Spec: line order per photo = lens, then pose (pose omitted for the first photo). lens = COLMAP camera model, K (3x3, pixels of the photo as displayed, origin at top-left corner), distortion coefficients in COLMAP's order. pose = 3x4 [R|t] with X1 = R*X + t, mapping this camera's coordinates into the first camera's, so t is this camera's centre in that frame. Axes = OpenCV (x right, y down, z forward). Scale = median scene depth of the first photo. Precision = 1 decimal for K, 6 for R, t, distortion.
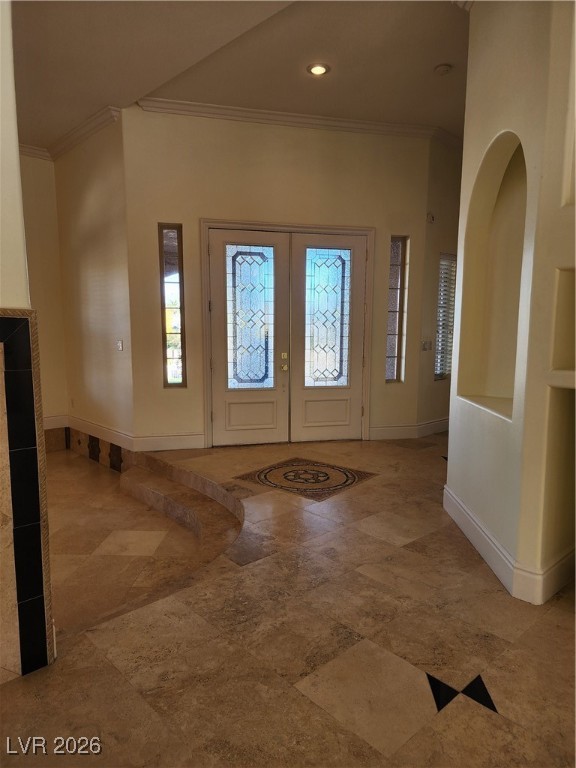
lens RADIAL K [[513.4, 0, 290.6], [0, 513.4, 386.7], [0, 0, 1]] dist [0.050393, -0.023175]
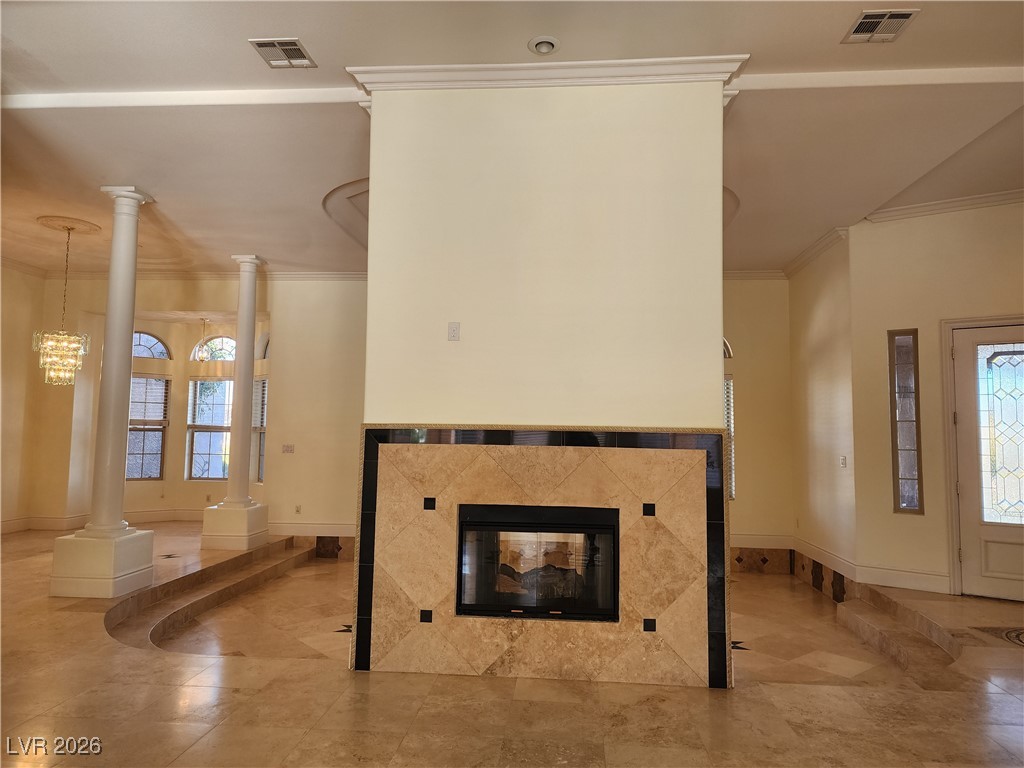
lens RADIAL K [[684.5, 0, 511.8], [0, 684.5, 385.7], [0, 0, 1]] dist [0.050393, -0.023175]
pose [[0.667241, -0.044926, -0.743486, 0.215353], [-0.100872, 0.983533, -0.149958, 0.034554], [0.737980, 0.175055, 0.651722, -0.290198]]
